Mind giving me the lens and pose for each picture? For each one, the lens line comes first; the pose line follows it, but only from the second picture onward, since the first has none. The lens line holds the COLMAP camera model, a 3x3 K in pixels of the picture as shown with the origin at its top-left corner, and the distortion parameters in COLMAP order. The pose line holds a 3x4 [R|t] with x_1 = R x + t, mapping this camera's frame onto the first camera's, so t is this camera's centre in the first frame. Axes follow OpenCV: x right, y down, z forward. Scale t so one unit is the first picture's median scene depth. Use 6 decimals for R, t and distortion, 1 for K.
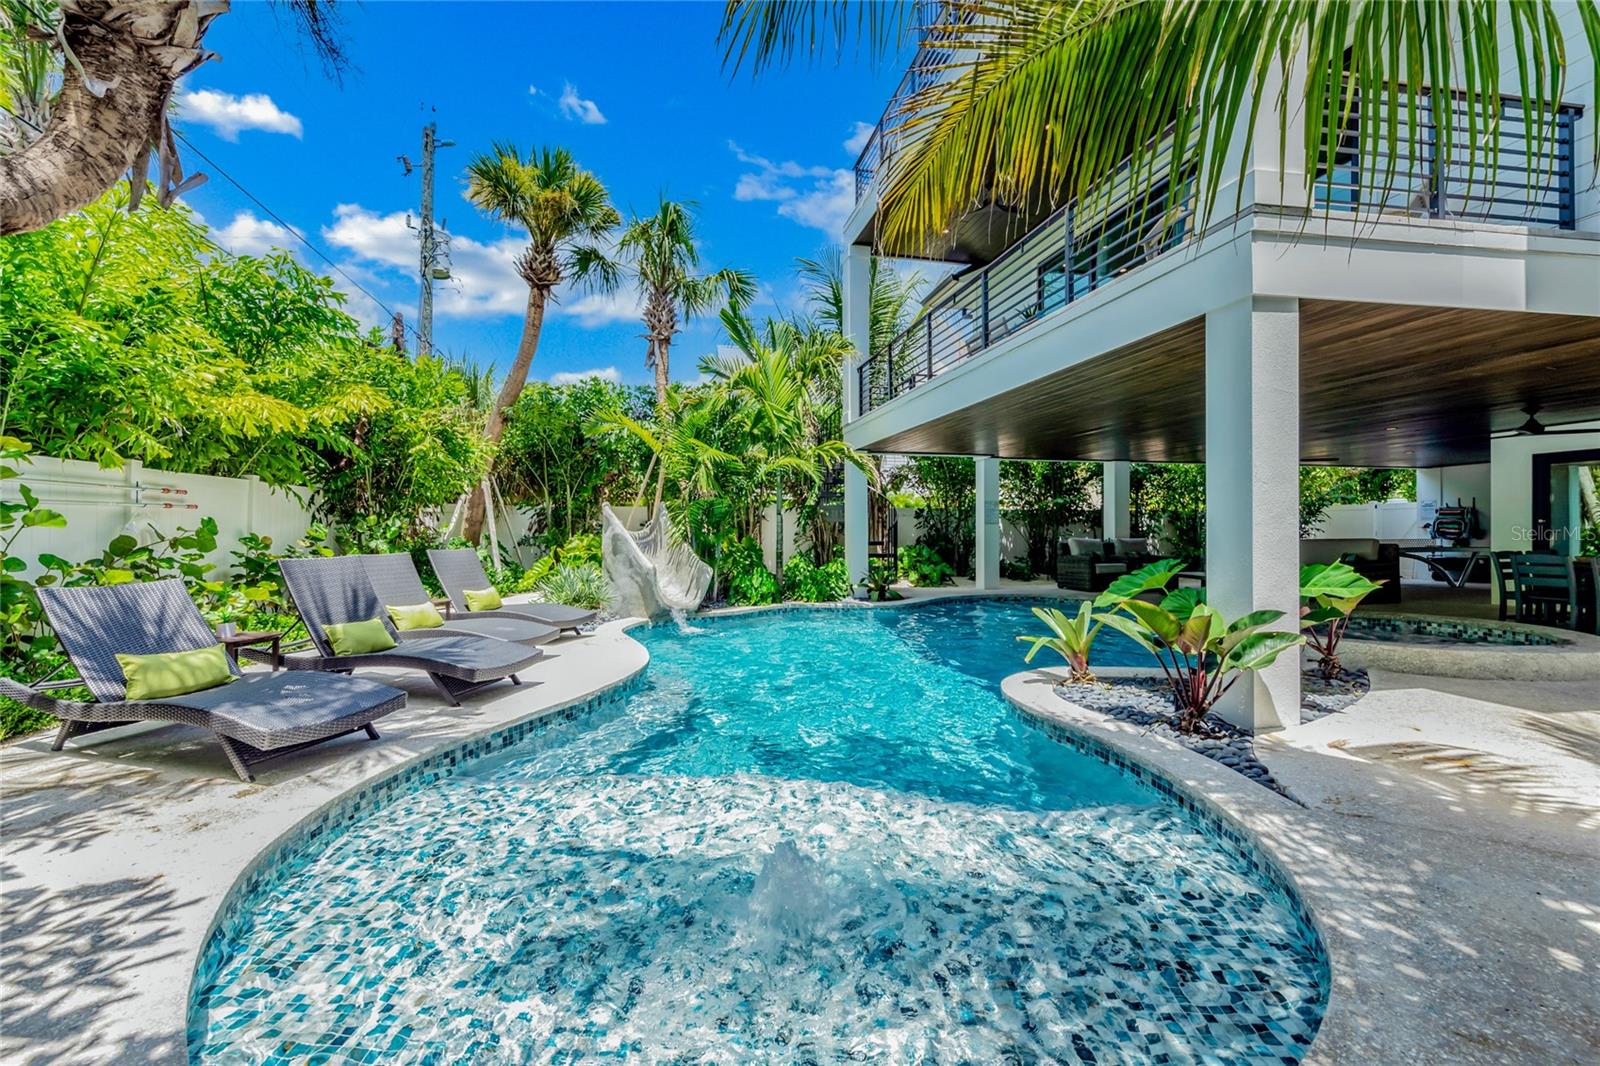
lens RADIAL K [[656.5, 0, 799.5], [0, 656.5, 532.4], [0, 0, 1]] dist [0.008465, -0.000674]
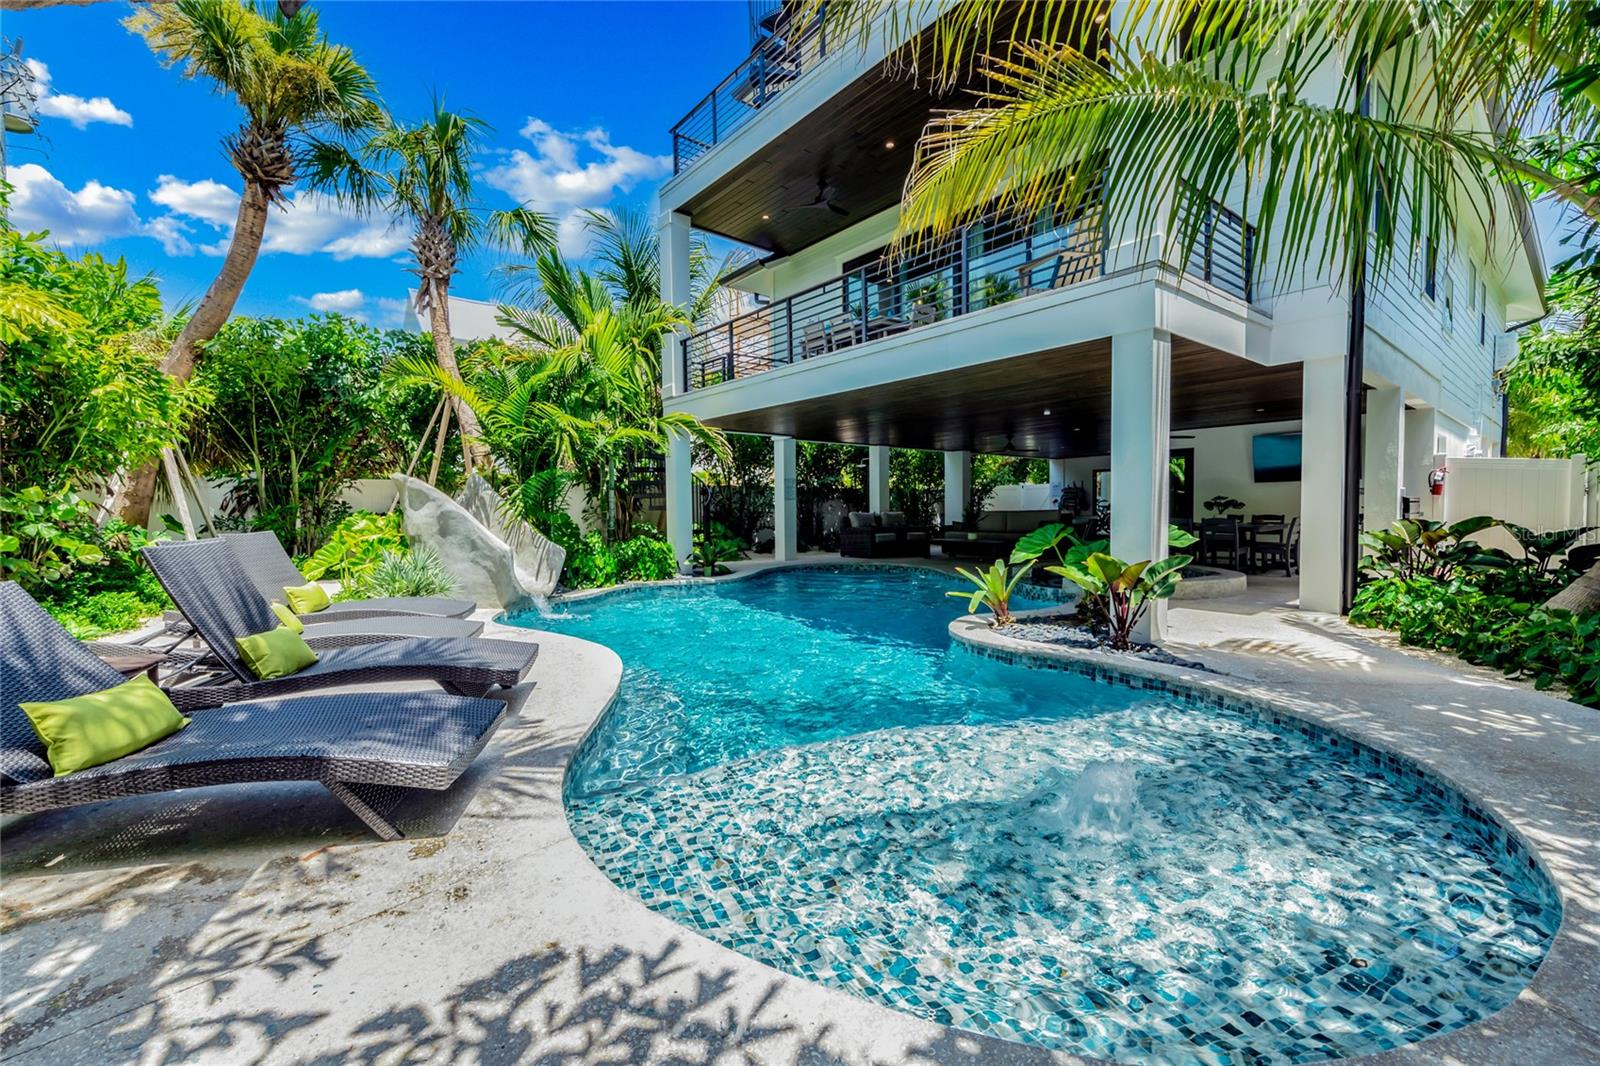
lens RADIAL K [[656.5, 0, 805.4], [0, 656.5, 532.0], [0, 0, 1]] dist [0.008465, -0.000674]
pose [[0.886675, -0.024622, 0.461737, -0.263421], [0.009835, 0.999360, 0.034404, 0.004553], [-0.462288, -0.025964, 0.886350, 0.050042]]
